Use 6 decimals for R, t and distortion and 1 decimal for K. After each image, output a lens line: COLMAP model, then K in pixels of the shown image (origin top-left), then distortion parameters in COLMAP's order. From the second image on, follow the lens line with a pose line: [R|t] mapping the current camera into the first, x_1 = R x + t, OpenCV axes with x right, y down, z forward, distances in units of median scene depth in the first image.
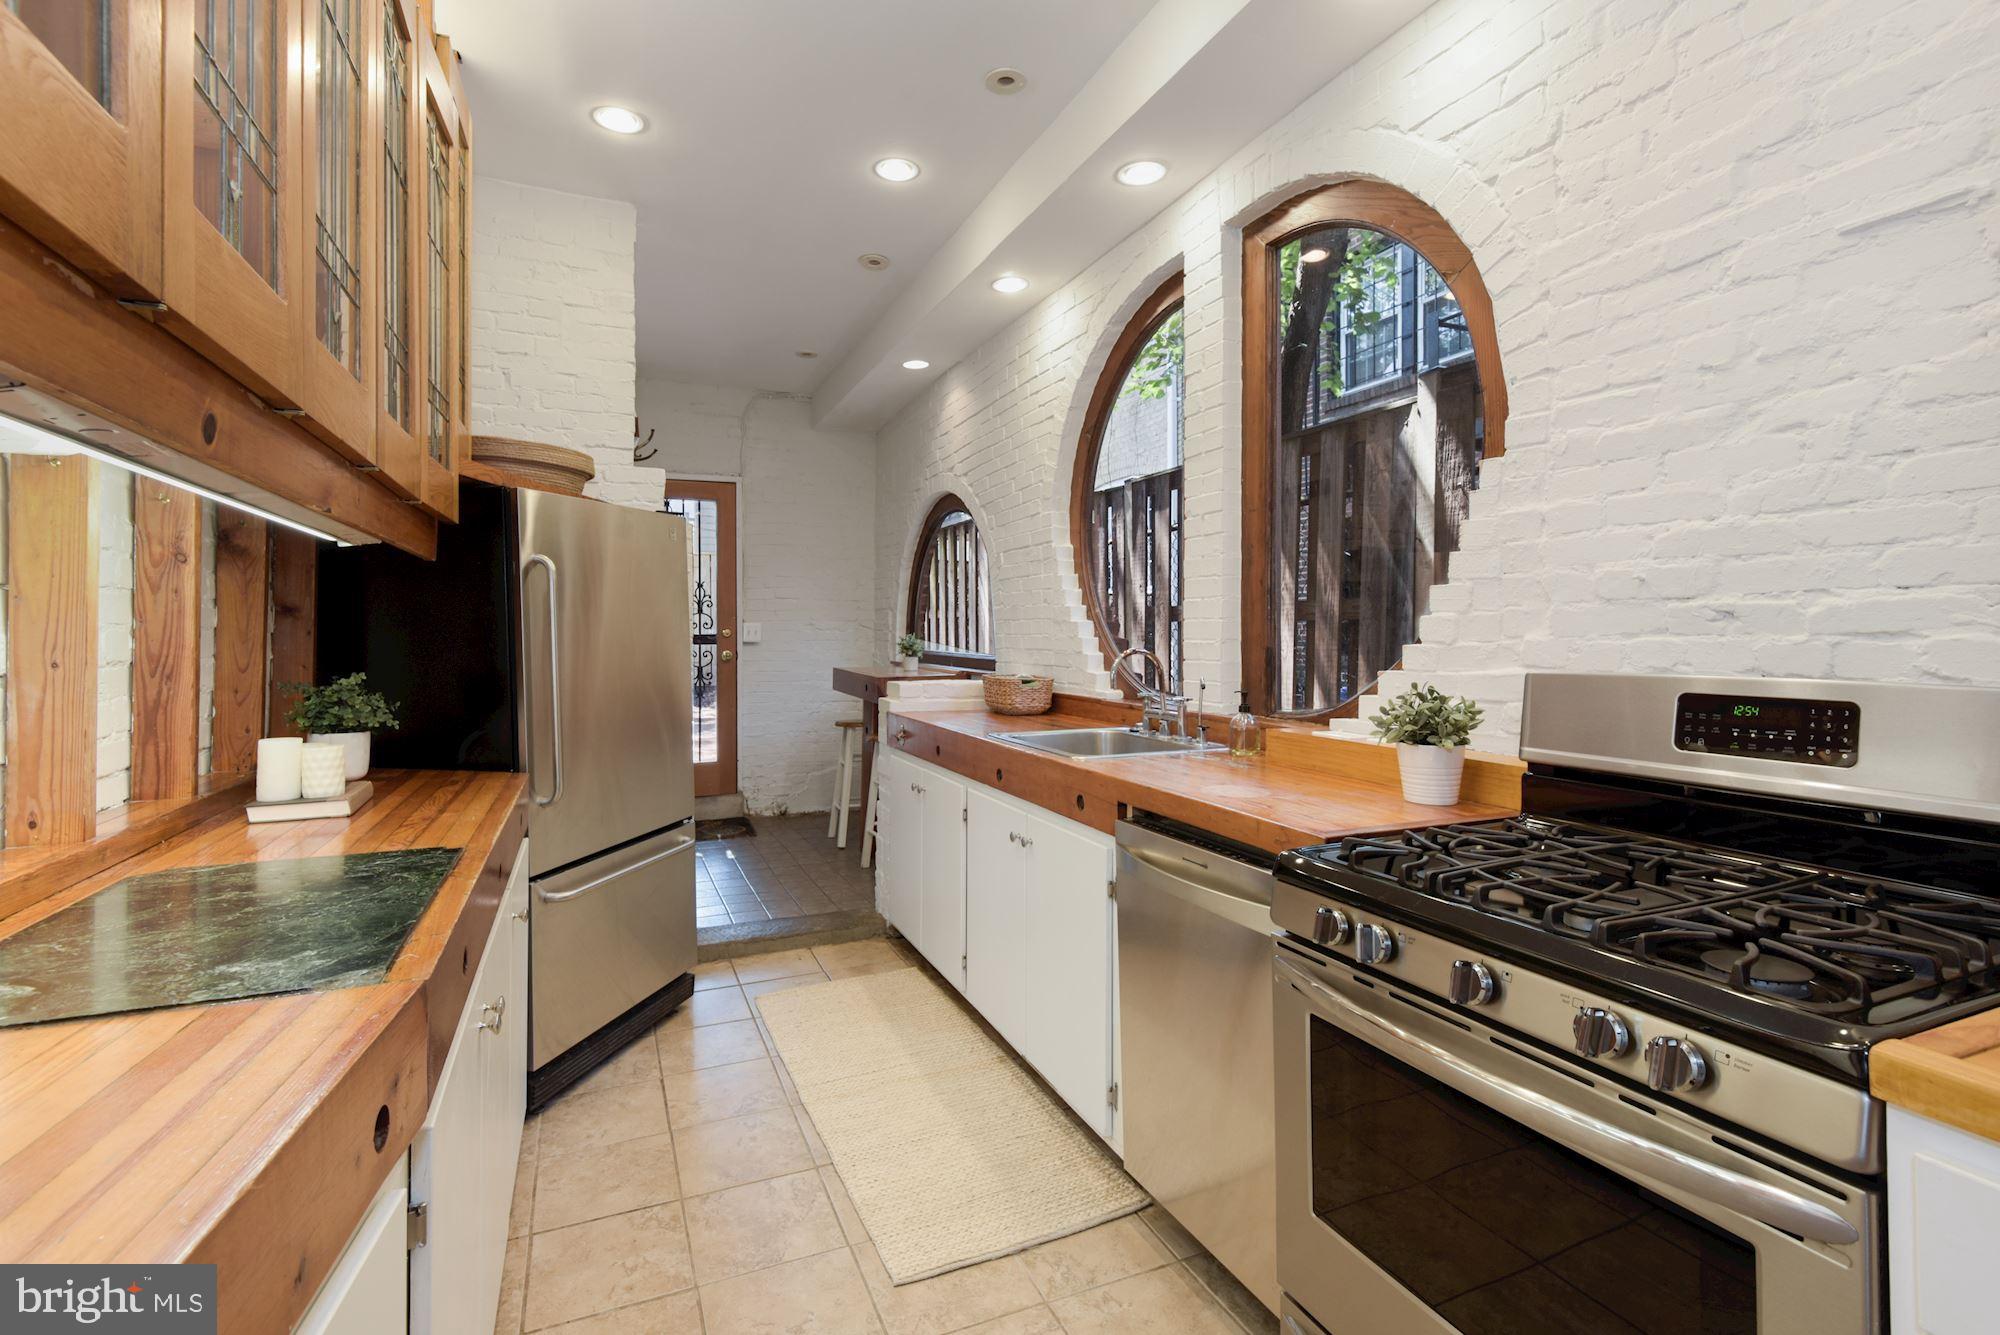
lens RADIAL K [[910.9, 0, 987.3], [0, 910.9, 662.4], [0, 0, 1]] dist [0.034458, -0.023071]
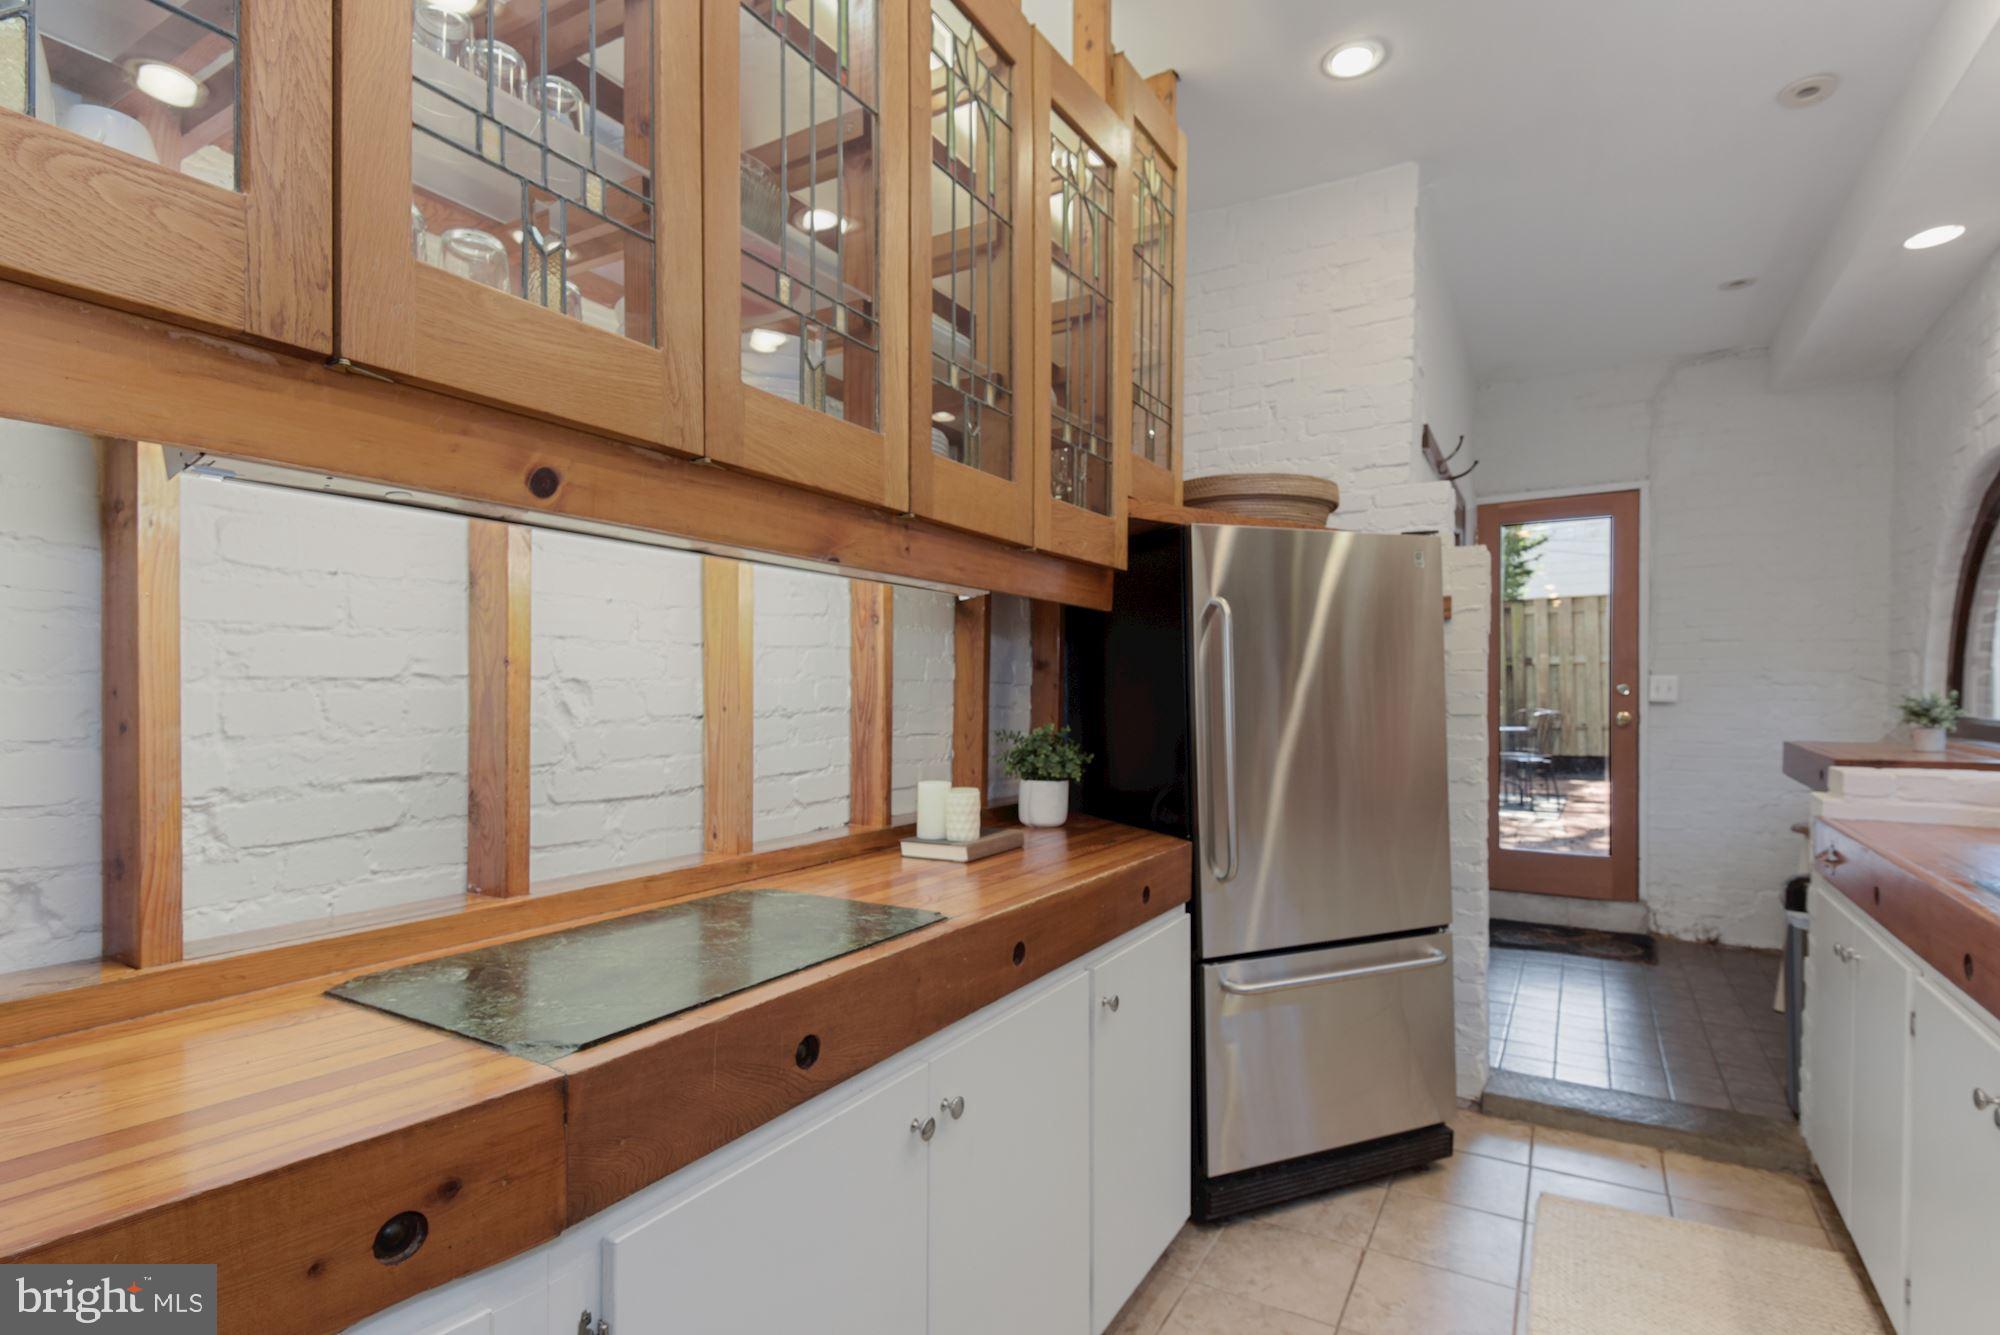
lens RADIAL K [[953.6, 0, 1046.0], [0, 953.6, 716.8], [0, 0, 1]] dist [0.042328, -0.027515]
pose [[0.607825, 0.022484, -0.793753, 0.107034], [-0.027811, 0.999589, 0.007018, -0.002742], [0.793584, 0.017809, 0.608200, 0.227904]]
